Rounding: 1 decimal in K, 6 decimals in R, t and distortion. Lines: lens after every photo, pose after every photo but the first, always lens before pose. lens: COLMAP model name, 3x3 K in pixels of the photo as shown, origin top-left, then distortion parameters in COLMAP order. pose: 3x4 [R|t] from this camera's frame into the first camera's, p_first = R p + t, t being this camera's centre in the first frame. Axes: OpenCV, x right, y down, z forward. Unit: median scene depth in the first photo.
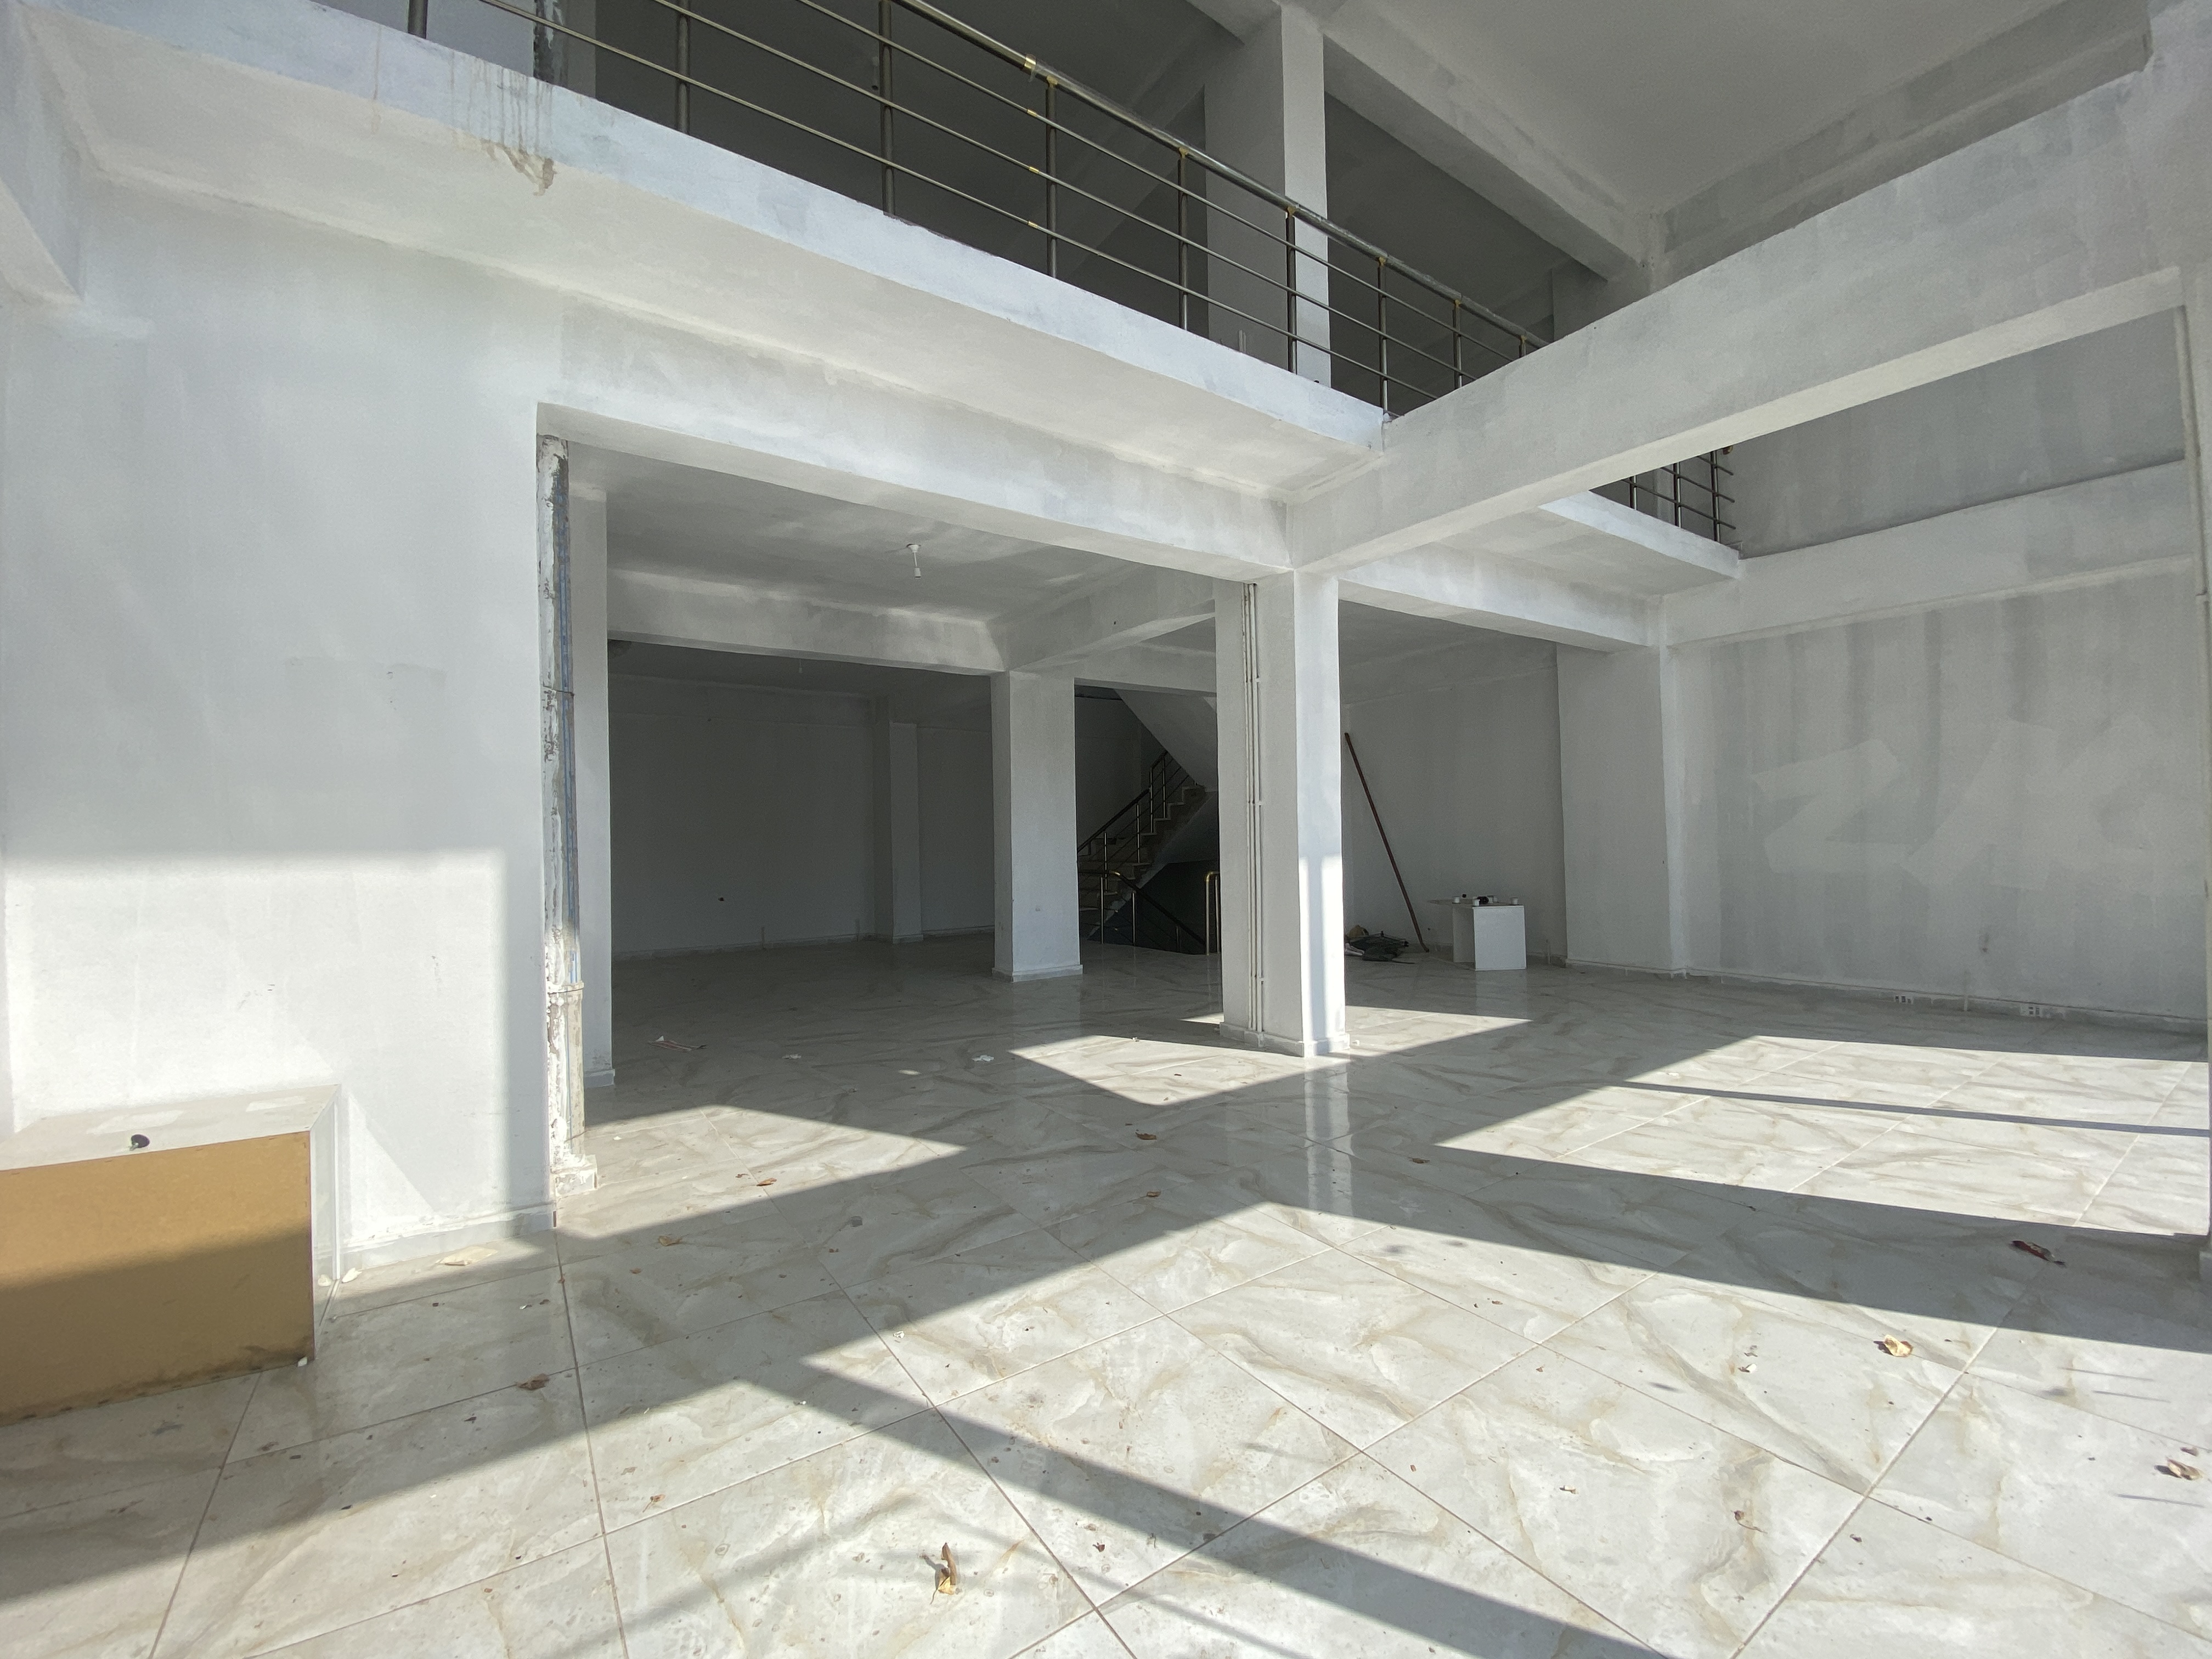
lens RADIAL K [[893.6, 0, 1106.0], [0, 893.6, 829.5], [0, 0, 1]] dist [0.026243, -0.020562]
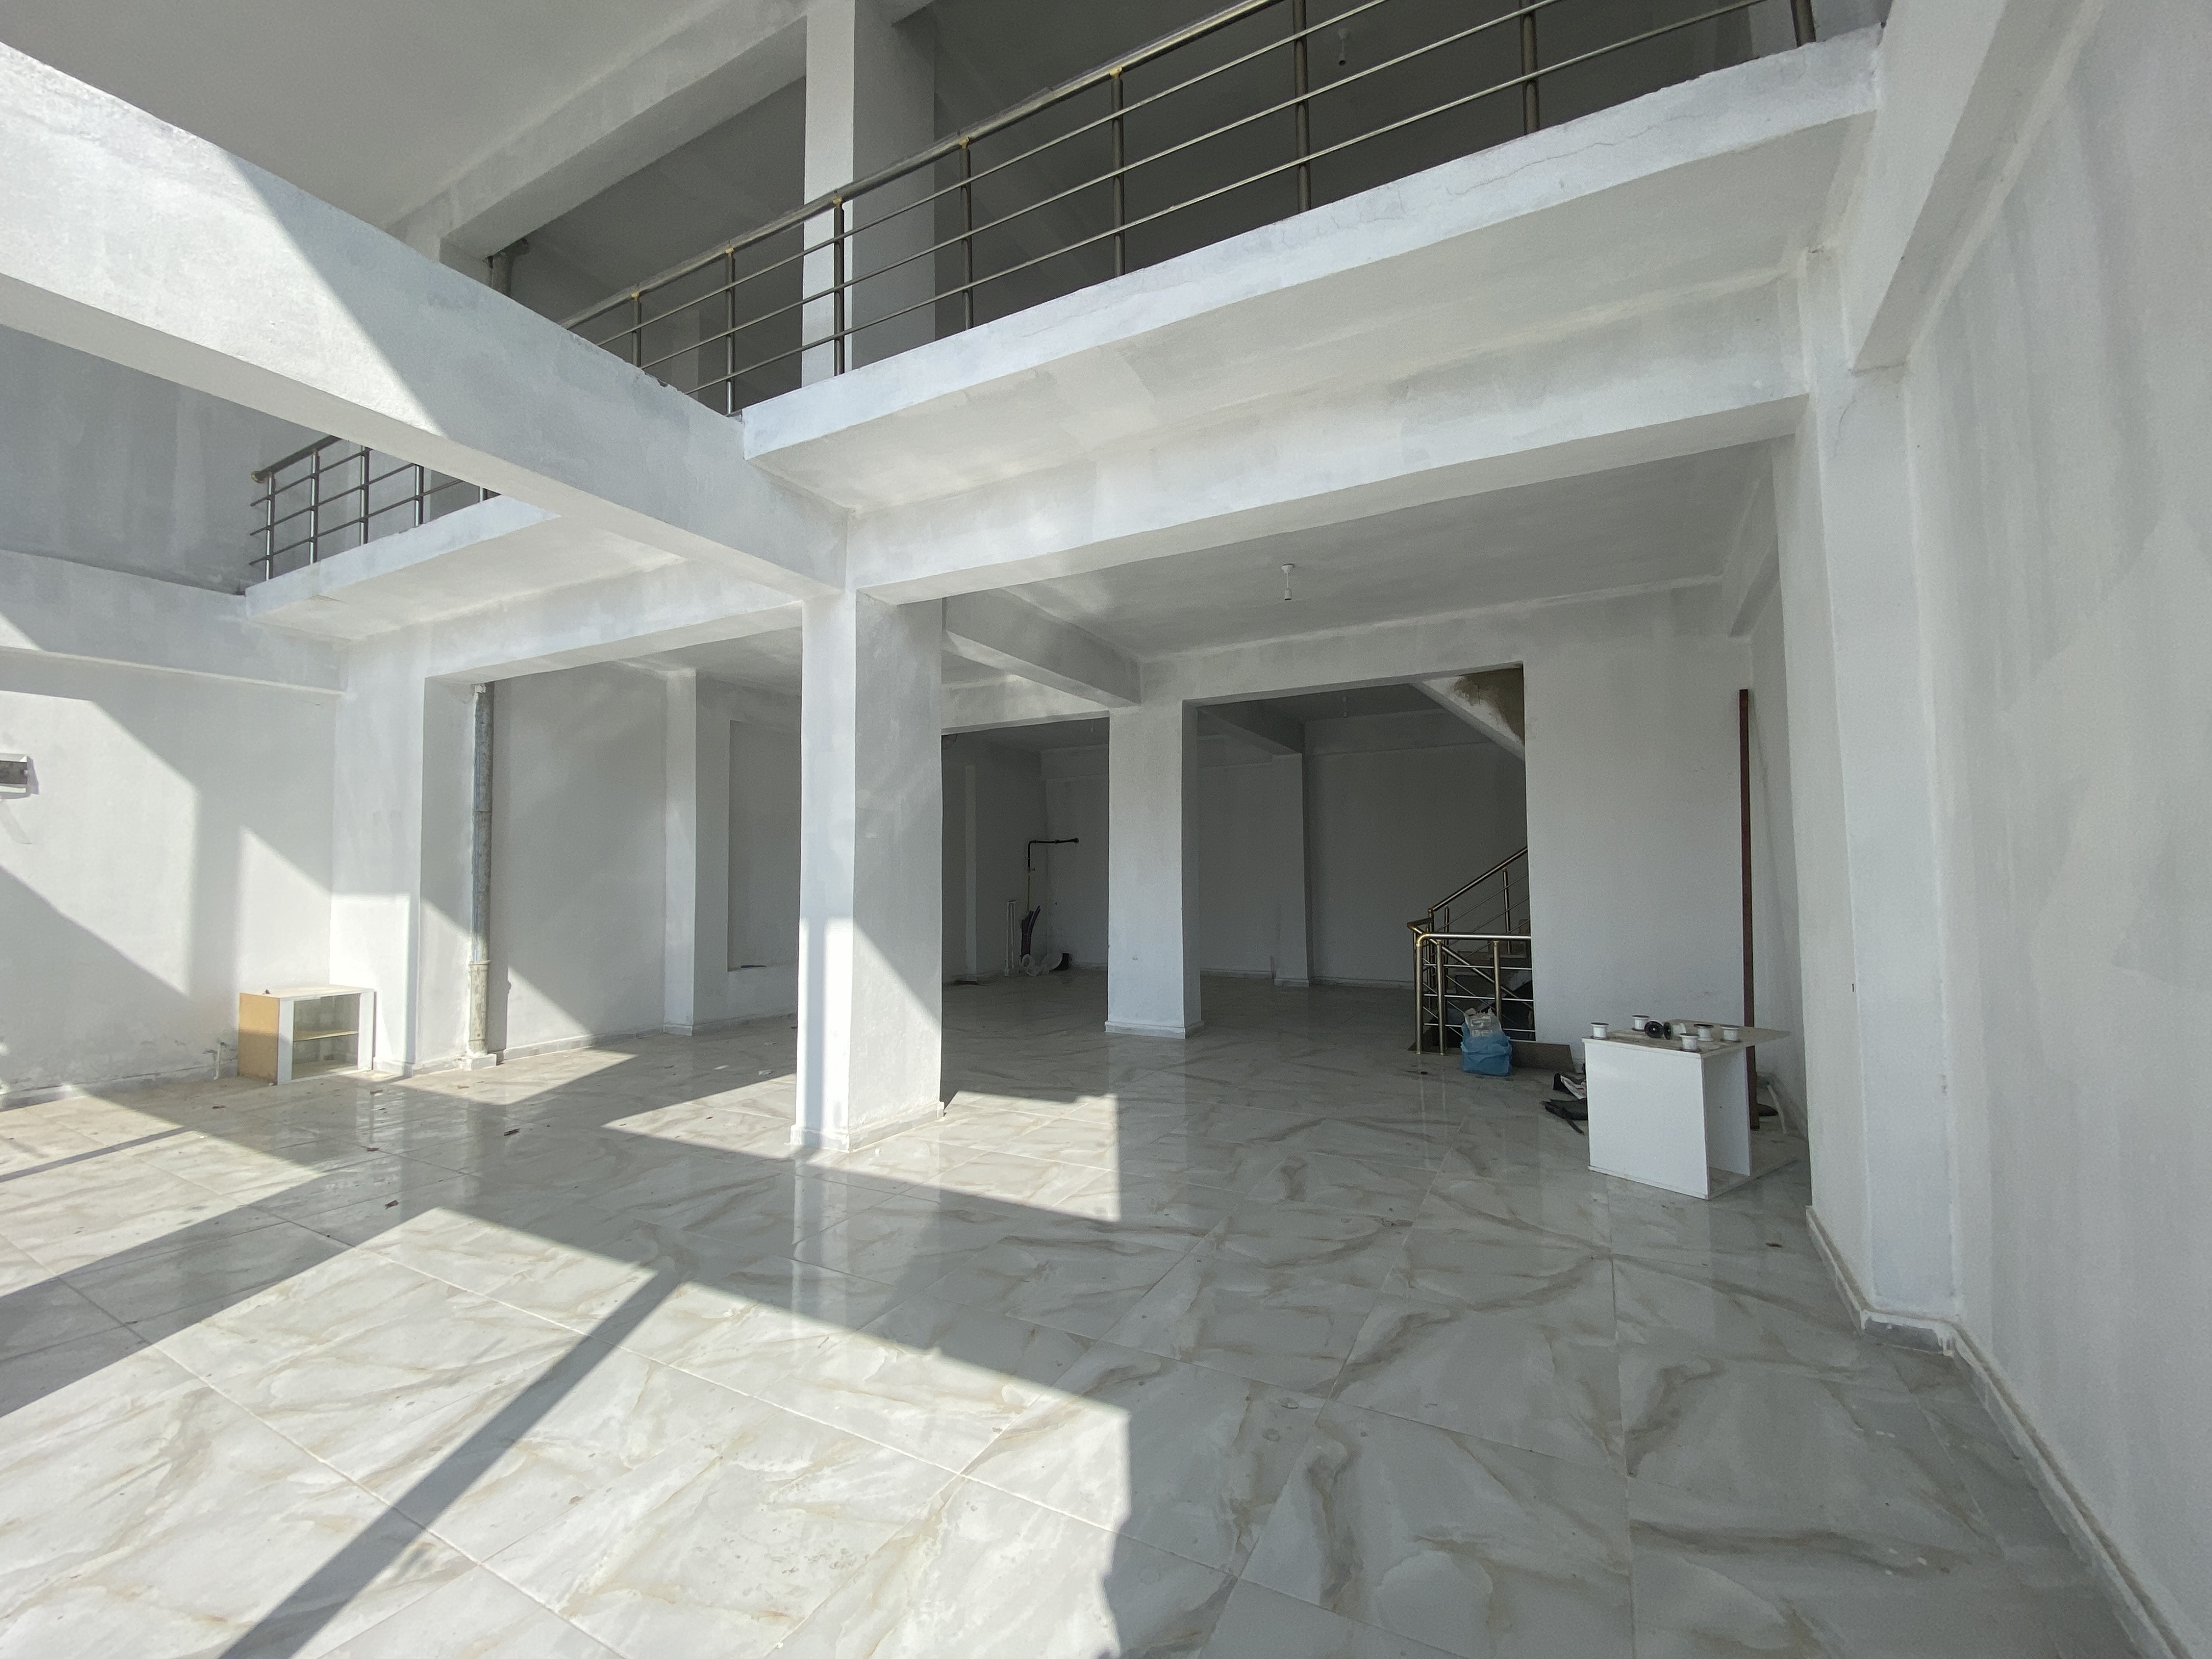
lens RADIAL K [[889.8, 0, 1118.0], [0, 889.8, 832.3], [0, 0, 1]] dist [0.011667, -0.016693]
pose [[0.473751, -0.029487, -0.880165, 1.504409], [0.008837, 0.999548, -0.028730, -0.031872], [0.880614, 0.005833, 0.473798, 1.110103]]
